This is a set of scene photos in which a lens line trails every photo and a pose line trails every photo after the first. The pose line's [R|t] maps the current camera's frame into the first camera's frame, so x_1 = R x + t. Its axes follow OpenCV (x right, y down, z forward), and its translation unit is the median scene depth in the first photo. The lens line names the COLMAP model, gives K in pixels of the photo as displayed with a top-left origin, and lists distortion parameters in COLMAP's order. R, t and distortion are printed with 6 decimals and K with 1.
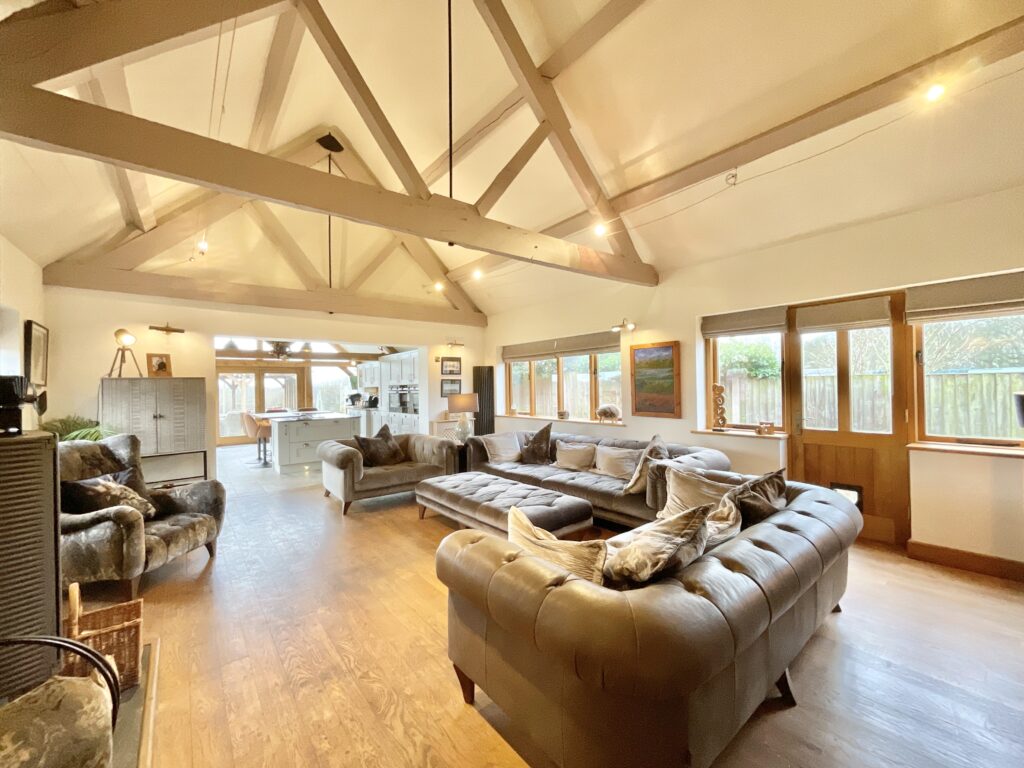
lens RADIAL K [[420.2, 0, 514.3], [0, 420.2, 383.6], [0, 0, 1]] dist [-0.018732, 0.000261]
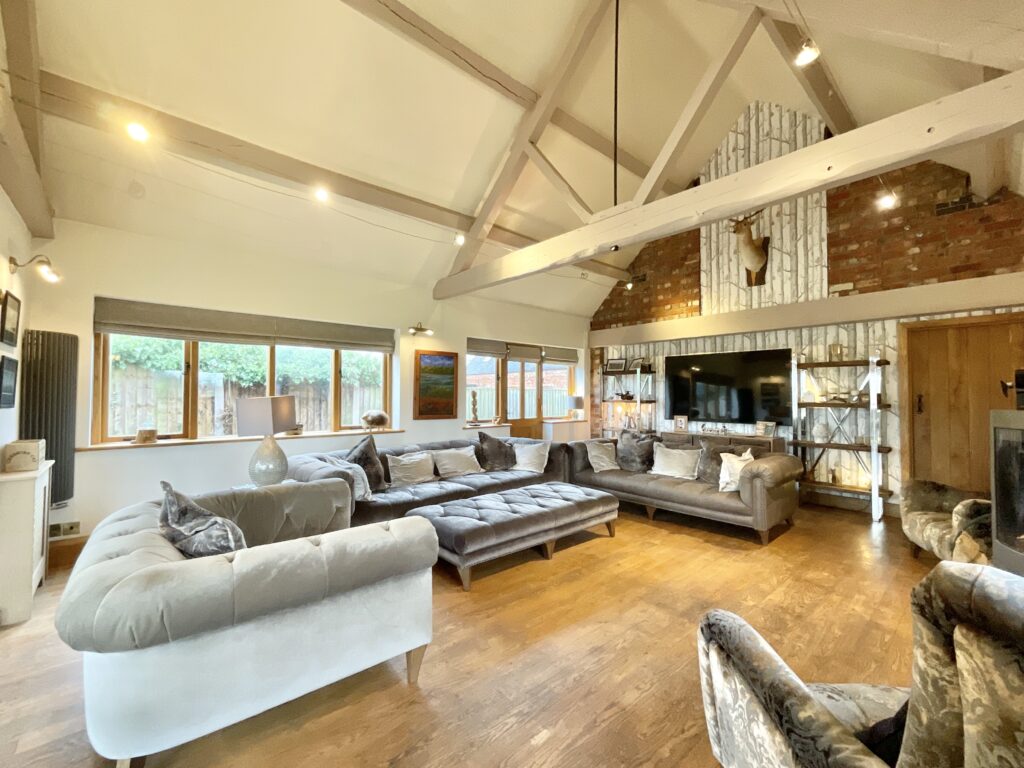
lens RADIAL K [[420.2, 0, 514.3], [0, 420.2, 383.6], [0, 0, 1]] dist [-0.018732, 0.000261]
pose [[-0.042387, 0.046487, 0.998019, -0.753255], [-0.001763, 0.998912, -0.046604, 0.037607], [-0.999100, -0.003735, -0.042259, 0.833233]]
